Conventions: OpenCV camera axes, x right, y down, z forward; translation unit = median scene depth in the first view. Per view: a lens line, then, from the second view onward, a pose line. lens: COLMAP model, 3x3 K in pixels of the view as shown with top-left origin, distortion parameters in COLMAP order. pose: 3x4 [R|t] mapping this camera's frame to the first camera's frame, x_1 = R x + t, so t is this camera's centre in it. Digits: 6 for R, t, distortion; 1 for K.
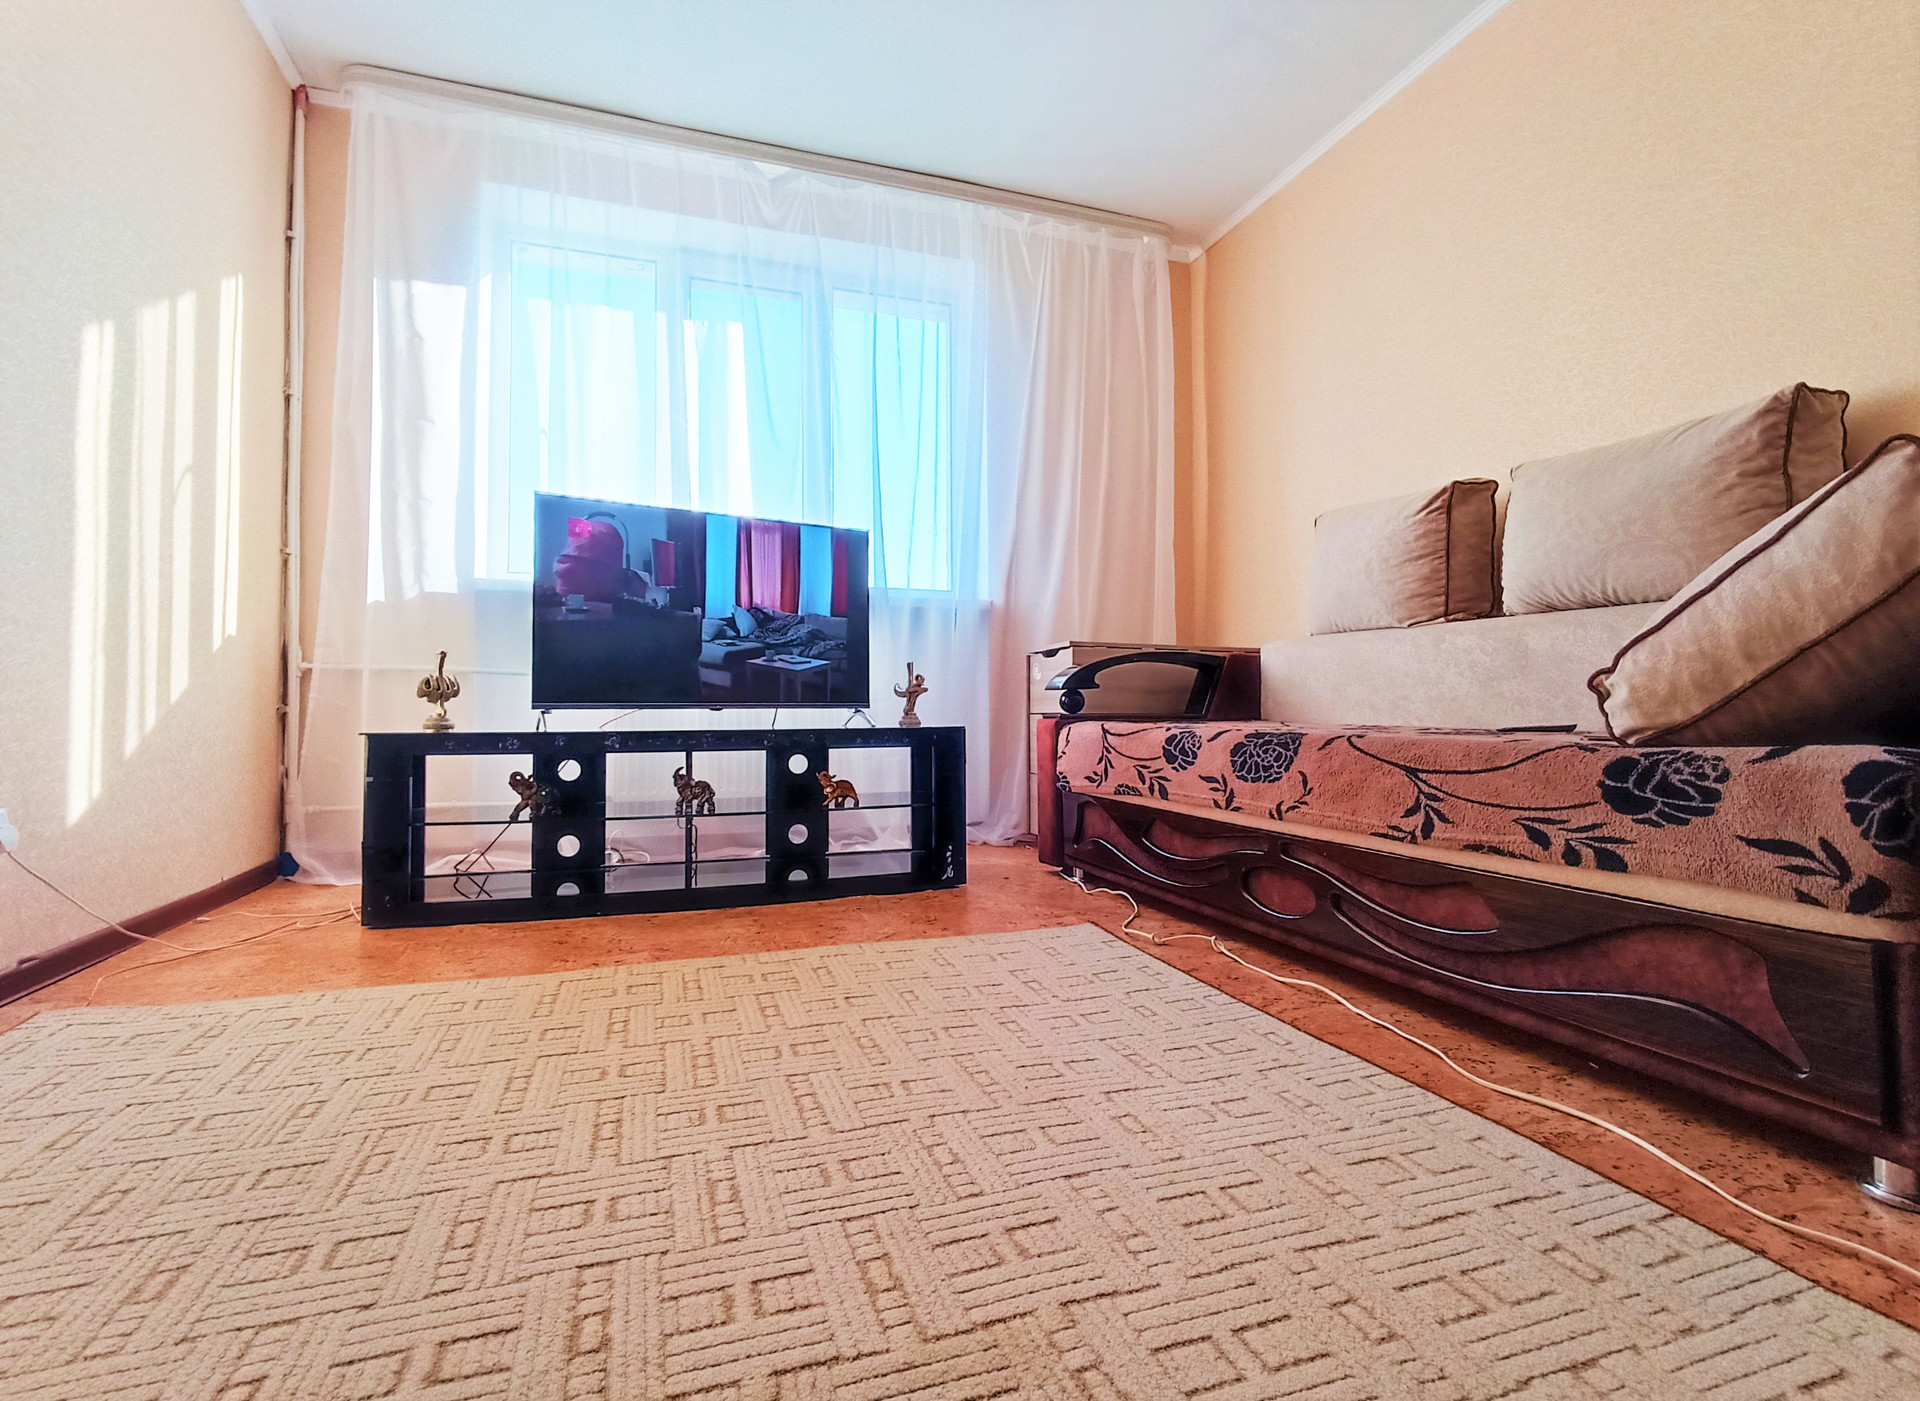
lens RADIAL K [[889.9, 0, 954.4], [0, 889.9, 691.2], [0, 0, 1]] dist [0.001303, -0.002654]
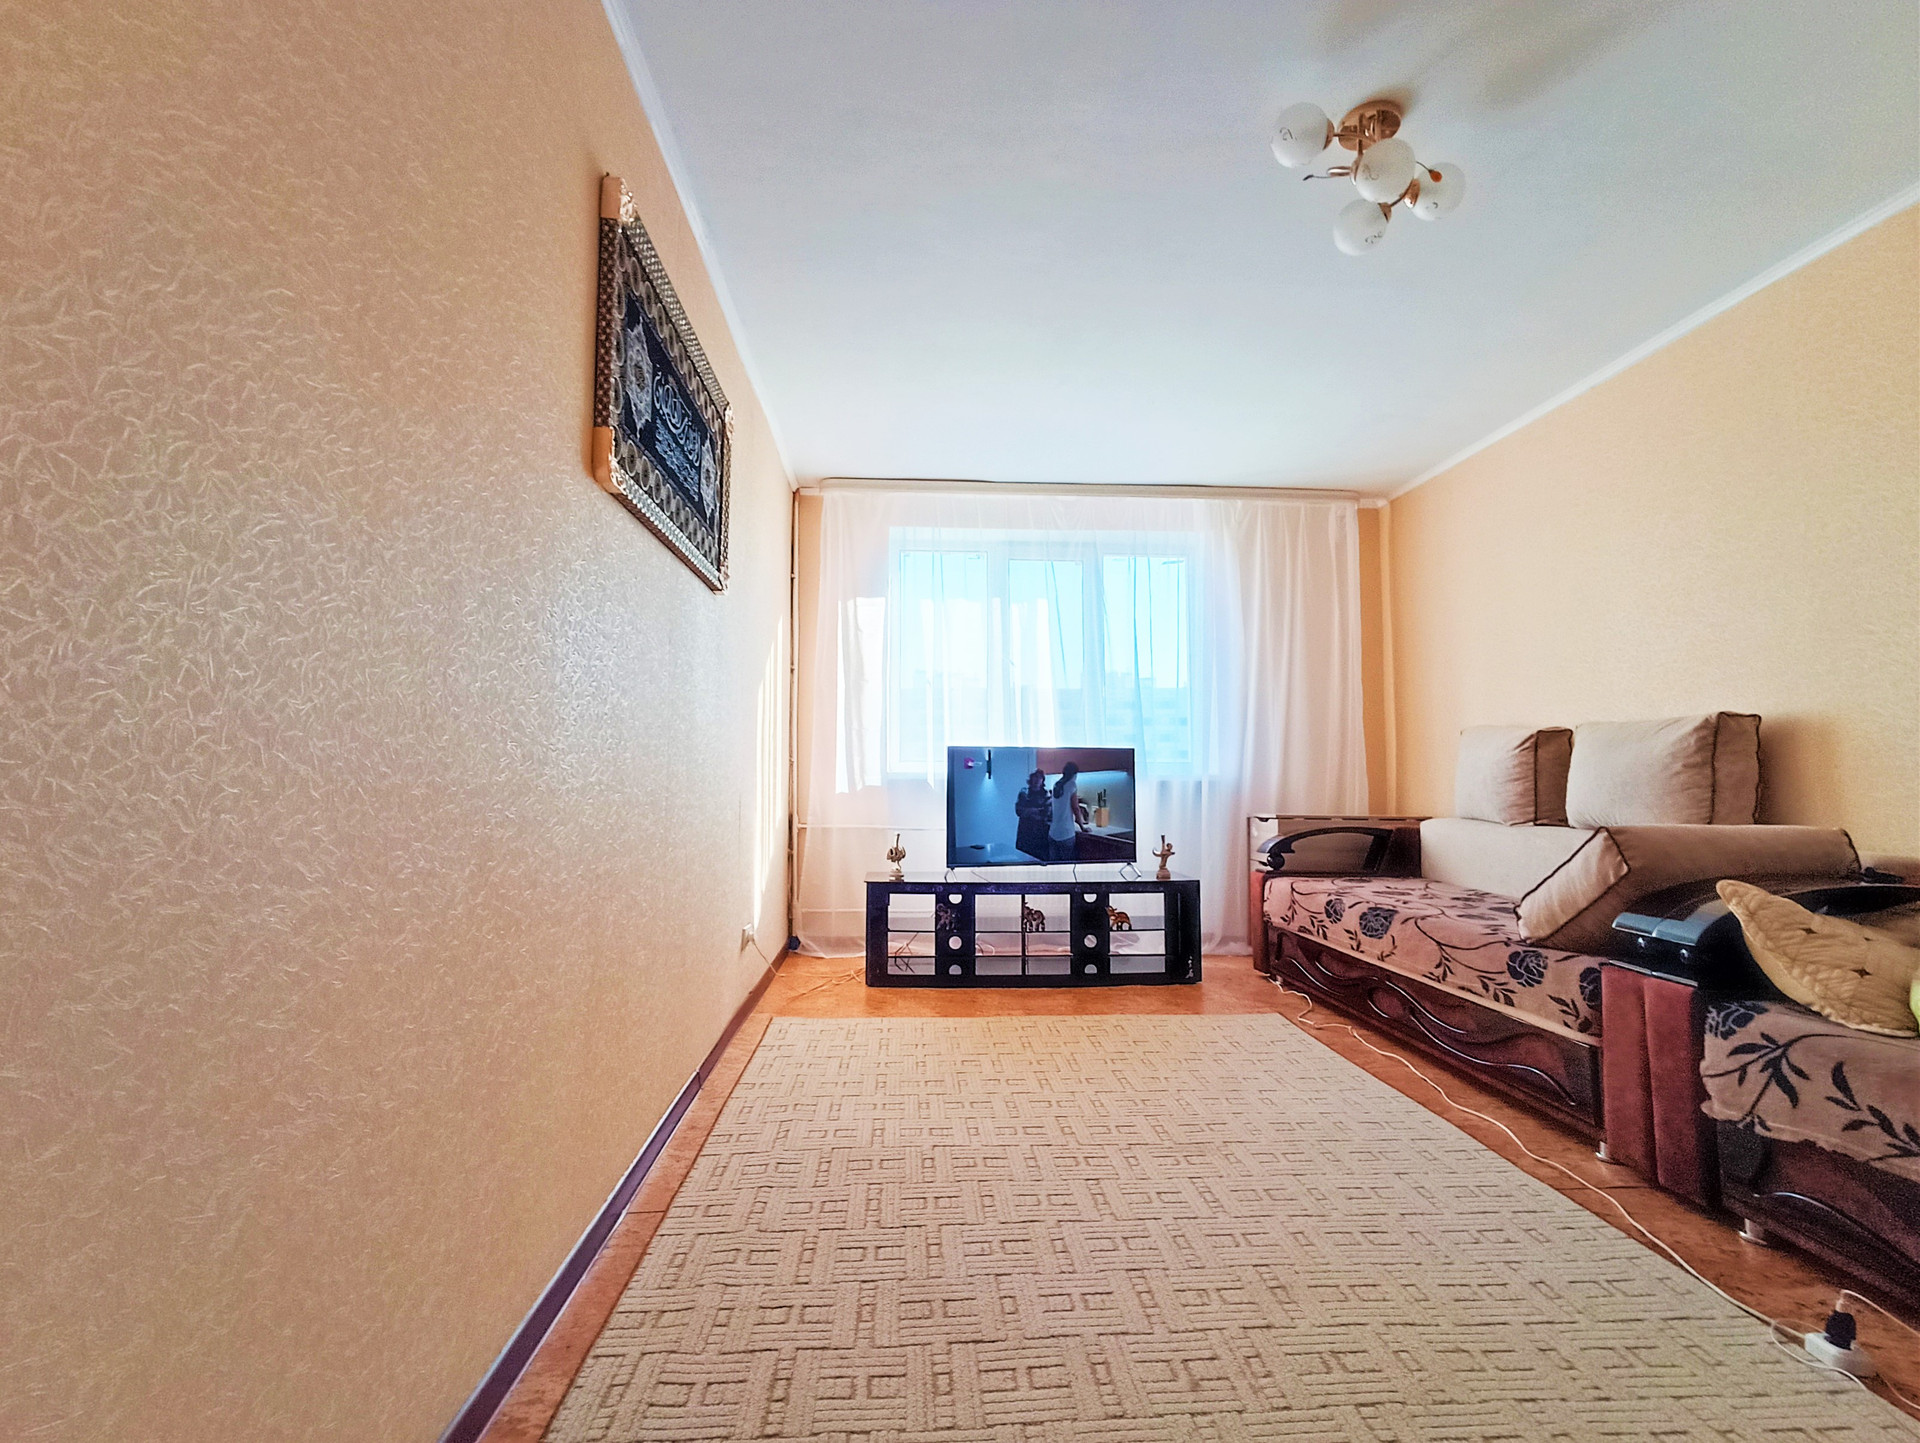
lens RADIAL K [[883.0, 0, 951.2], [0, 883.0, 728.2], [0, 0, 1]] dist [-0.005694, 0.001060]
pose [[0.961583, -0.011907, -0.274258, 0.024254], [0.001177, 0.999228, -0.039256, -0.195437], [0.274513, 0.037426, 0.960855, -0.725888]]
